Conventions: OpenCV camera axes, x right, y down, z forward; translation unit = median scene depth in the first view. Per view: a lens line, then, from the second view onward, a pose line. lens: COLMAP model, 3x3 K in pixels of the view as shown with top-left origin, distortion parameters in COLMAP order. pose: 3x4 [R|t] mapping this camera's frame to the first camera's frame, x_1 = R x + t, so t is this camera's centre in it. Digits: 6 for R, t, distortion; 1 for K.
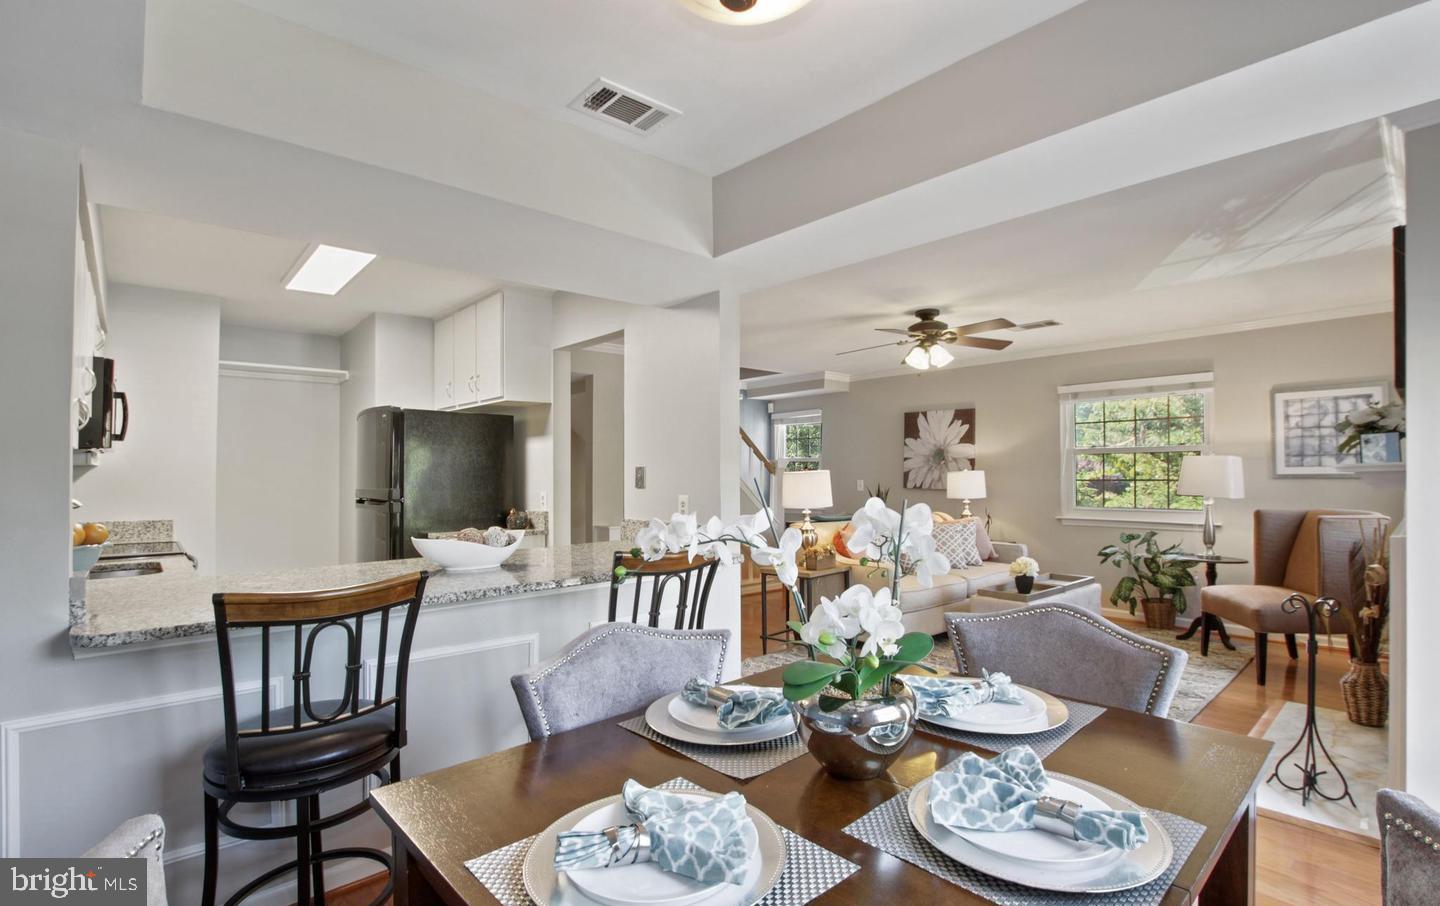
lens RADIAL K [[675.9, 0, 748.9], [0, 675.9, 461.0], [0, 0, 1]] dist [-0.003442, -0.003269]
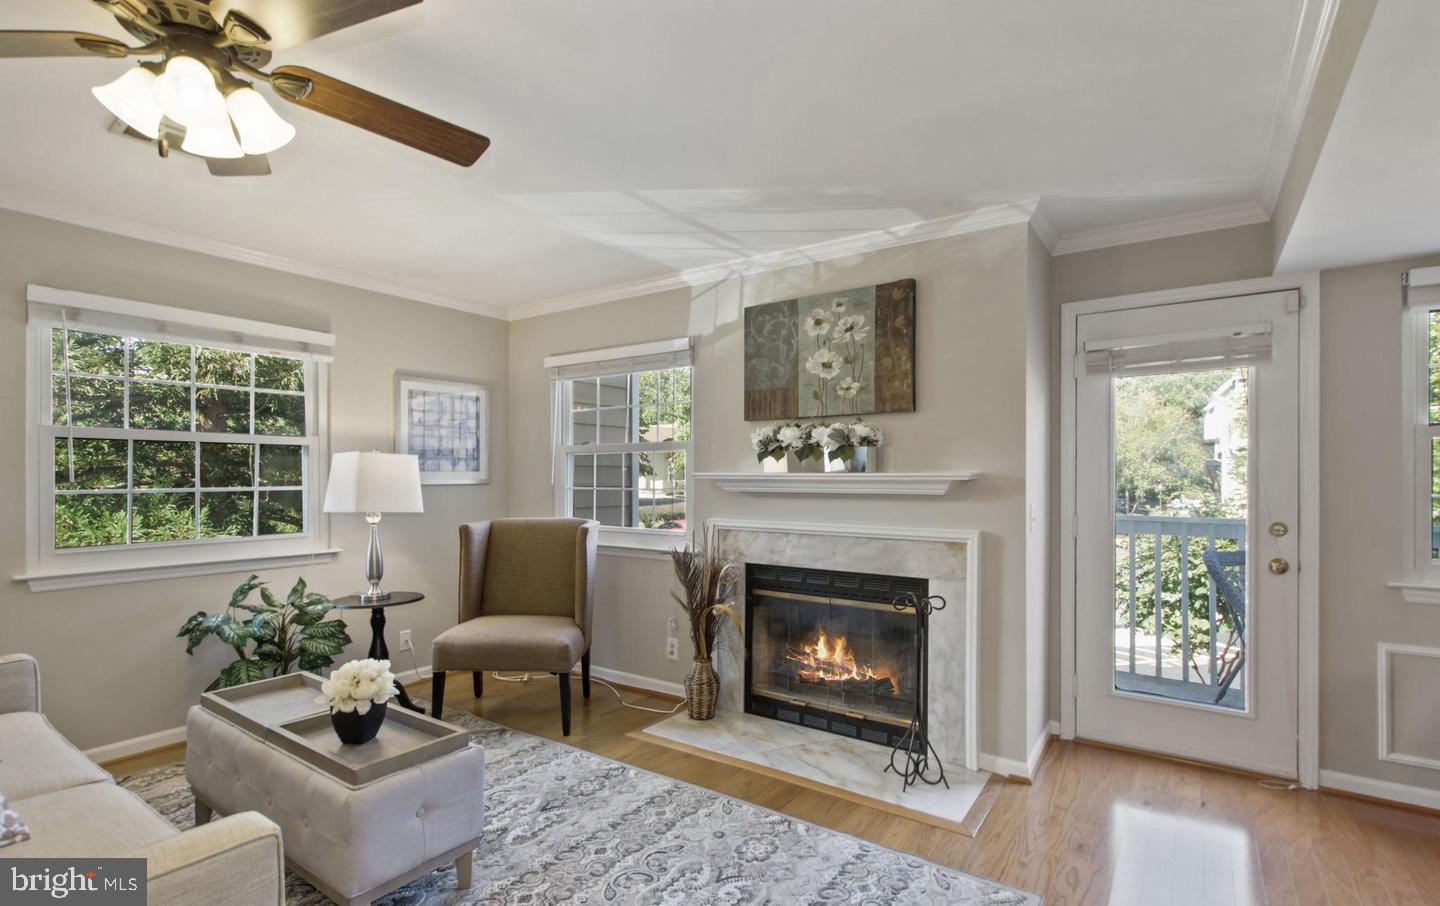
lens RADIAL K [[675.9, 0, 723.3], [0, 675.9, 467.2], [0, 0, 1]] dist [-0.003442, -0.003269]
pose [[-0.214016, 0.015983, 0.976699, -0.087876], [-0.020106, 0.999582, -0.020763, 0.012984], [-0.976623, -0.024082, -0.213605, 0.774397]]
